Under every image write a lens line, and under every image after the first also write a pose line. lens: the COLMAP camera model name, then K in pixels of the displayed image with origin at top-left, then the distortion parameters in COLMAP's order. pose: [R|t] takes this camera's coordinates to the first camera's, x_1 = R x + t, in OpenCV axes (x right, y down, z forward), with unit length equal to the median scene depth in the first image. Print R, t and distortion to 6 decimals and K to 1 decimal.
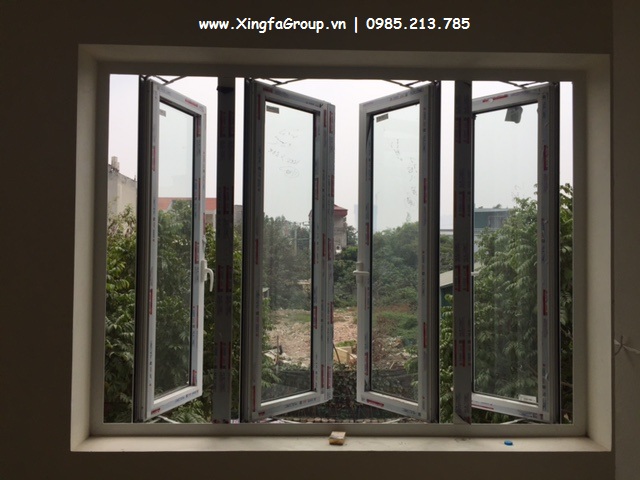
lens RADIAL K [[562.4, 0, 321.0], [0, 562.4, 249.9], [0, 0, 1]] dist [0.069654, -0.007165]
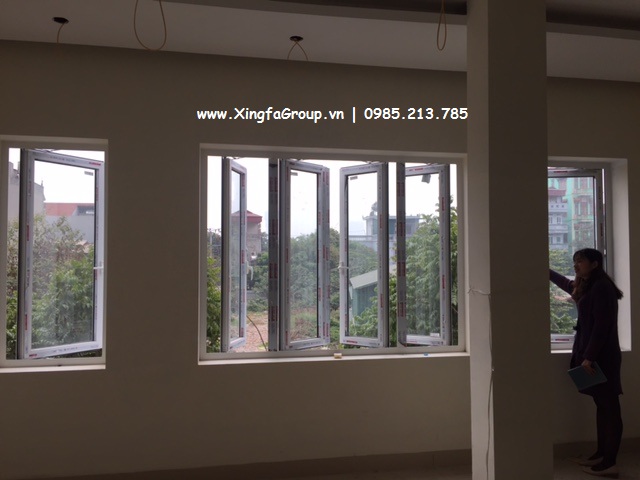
lens RADIAL K [[562.4, 0, 321.0], [0, 562.4, 249.9], [0, 0, 1]] dist [0.069654, -0.007165]
pose [[0.987241, -0.006529, 0.159099, -0.270300], [0.008179, 0.999919, -0.009713, 0.002640], [-0.159023, 0.010890, 0.987215, -0.694086]]
